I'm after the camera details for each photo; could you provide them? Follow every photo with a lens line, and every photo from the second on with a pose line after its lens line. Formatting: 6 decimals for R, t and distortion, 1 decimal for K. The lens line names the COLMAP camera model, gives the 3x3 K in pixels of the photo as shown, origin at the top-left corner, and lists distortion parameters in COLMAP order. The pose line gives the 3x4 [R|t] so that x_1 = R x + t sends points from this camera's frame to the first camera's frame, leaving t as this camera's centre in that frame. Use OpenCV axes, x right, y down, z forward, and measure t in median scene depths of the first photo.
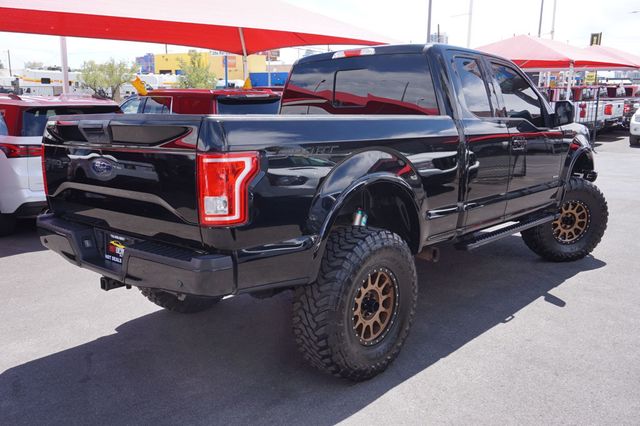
lens RADIAL K [[581.7, 0, 319.5], [0, 581.7, 213.0], [0, 0, 1]] dist [-0.055412, -0.002819]
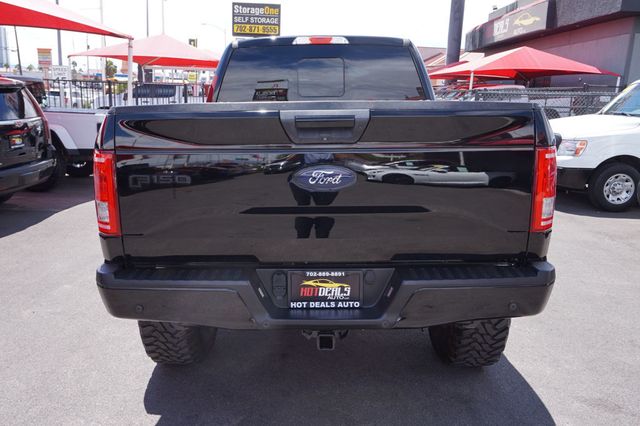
lens RADIAL K [[513.0, 0, 320.2], [0, 513.0, 213.9], [0, 0, 1]] dist [0.006937, 0.007094]
pose [[0.743156, -0.129734, 0.656421, -0.748865], [0.109110, 0.991389, 0.072410, -0.076169], [-0.660163, 0.017811, 0.750911, 0.520116]]
